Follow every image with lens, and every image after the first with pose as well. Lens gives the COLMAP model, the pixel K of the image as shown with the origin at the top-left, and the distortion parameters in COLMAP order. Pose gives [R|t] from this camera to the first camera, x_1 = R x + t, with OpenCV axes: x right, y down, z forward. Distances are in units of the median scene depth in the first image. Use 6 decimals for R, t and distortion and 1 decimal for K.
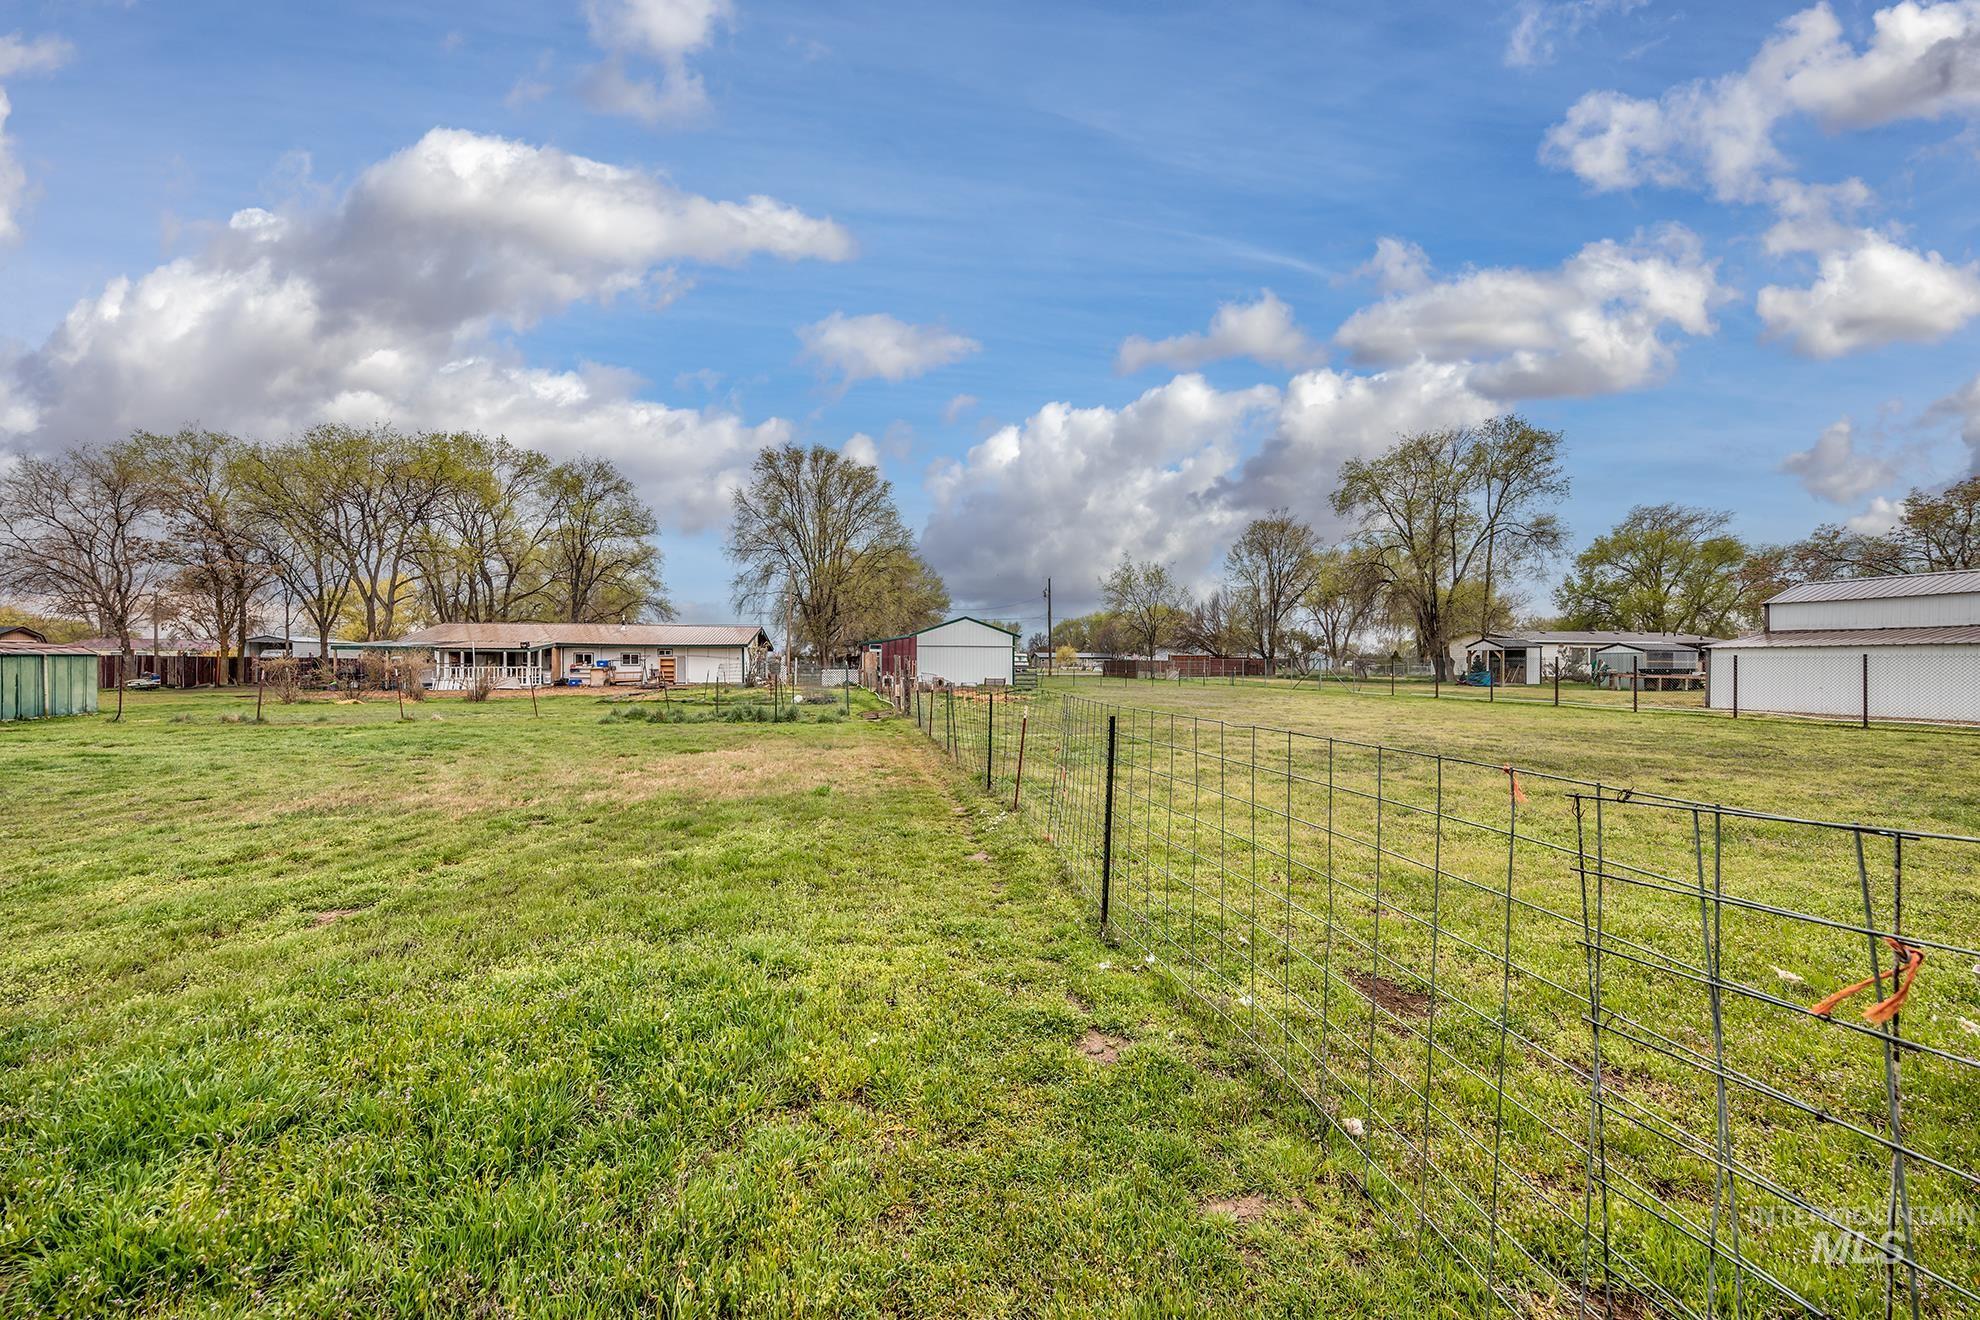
lens RADIAL K [[617.0, 0, 995.9], [0, 617.0, 660.4], [0, 0, 1]] dist [0.000428, 0.000010]
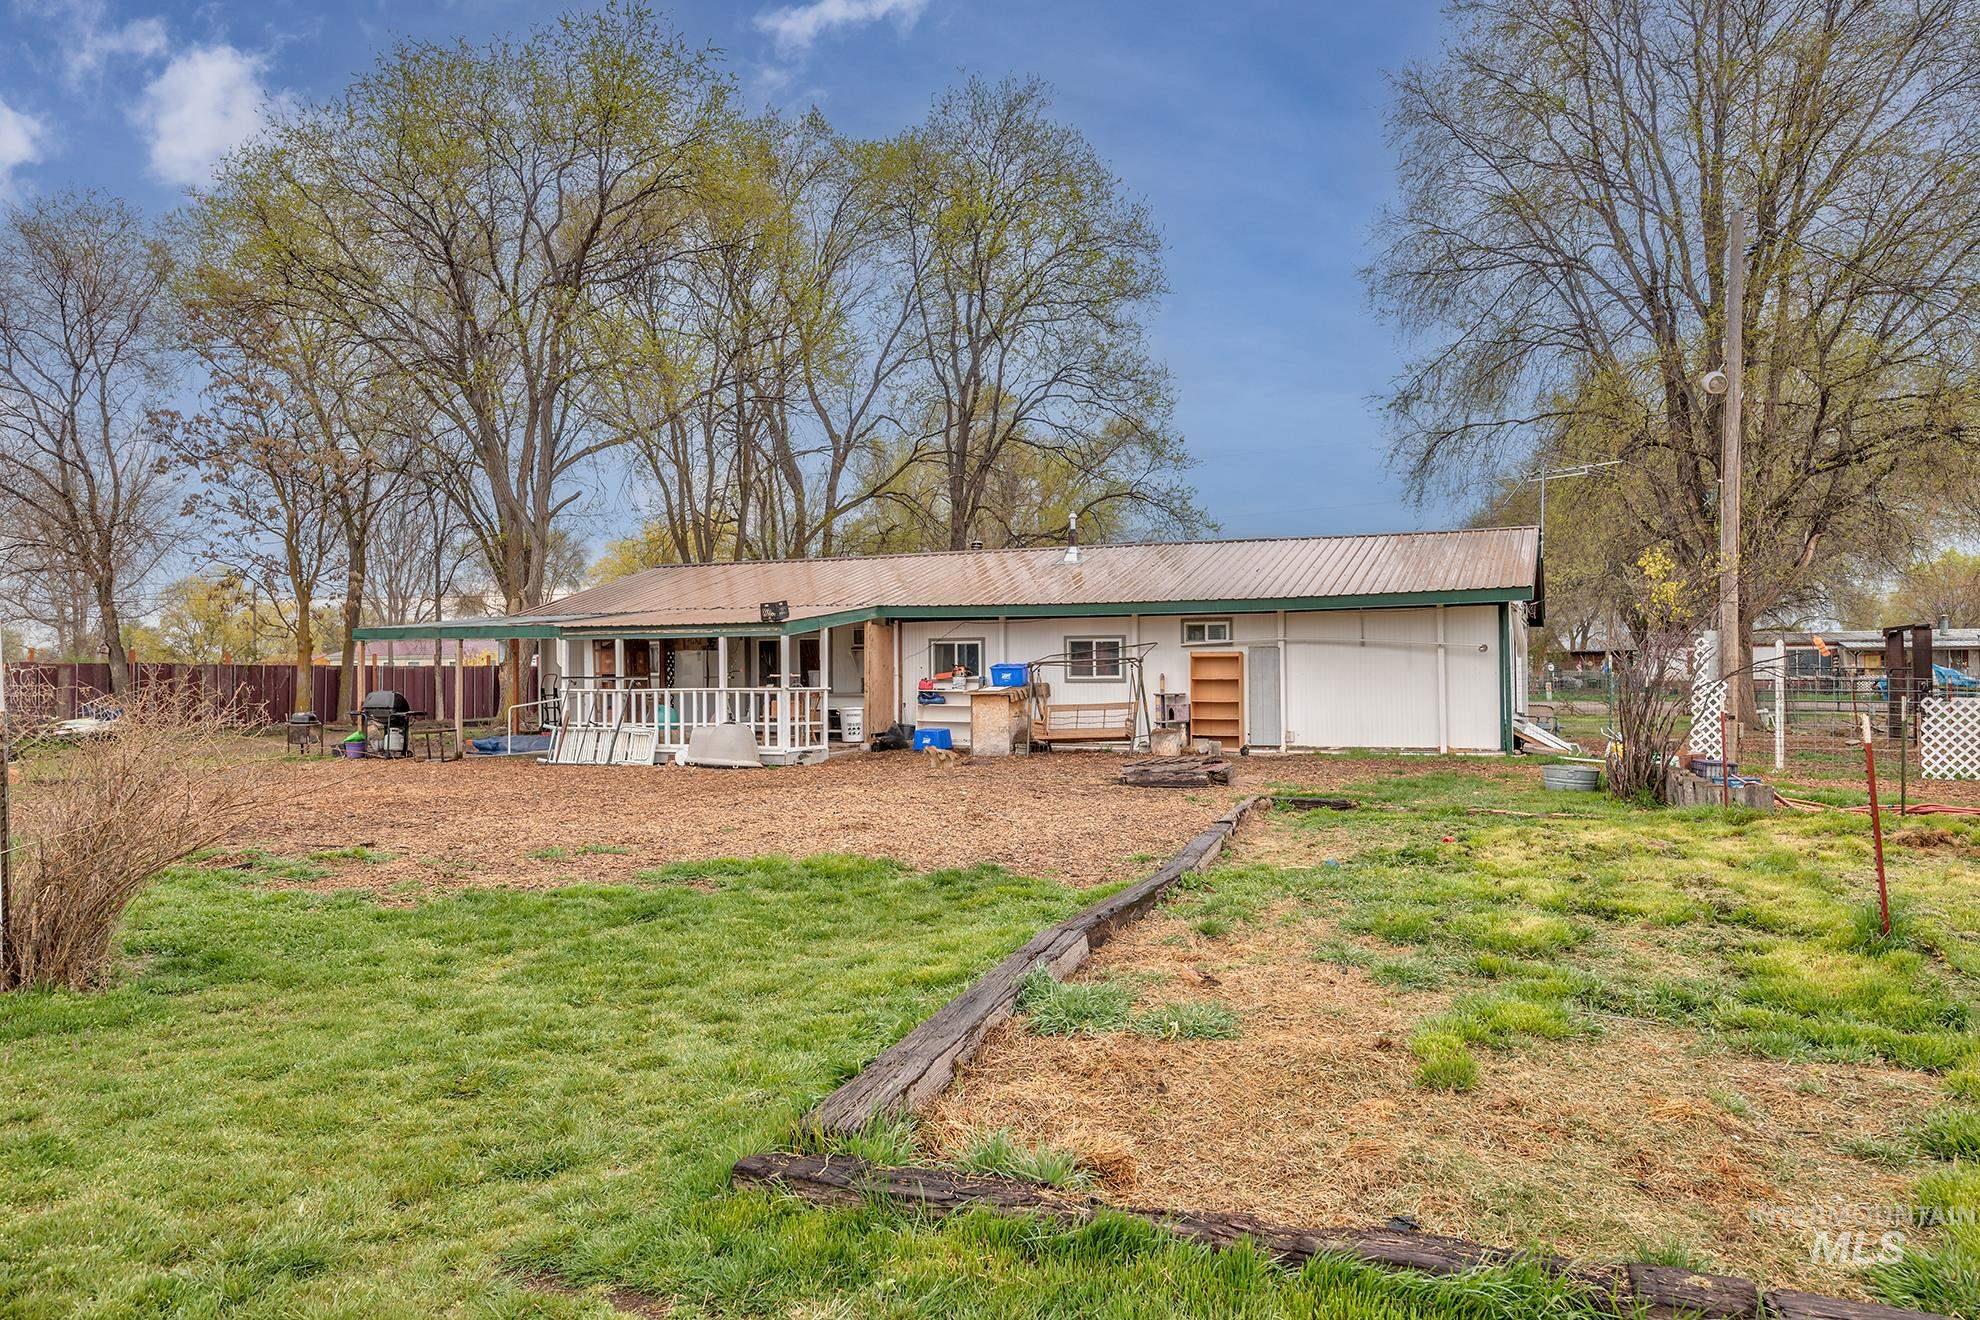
lens RADIAL K [[1386.1, 0, 989.7], [0, 1386.1, 661.0], [0, 0, 1]] dist [0.006108, 0.000267]
pose [[0.817538, -0.012711, -0.575734, -0.277725], [0.012429, 0.999913, -0.004428, 0.001568], [0.575741, -0.003536, 0.817625, 0.473413]]
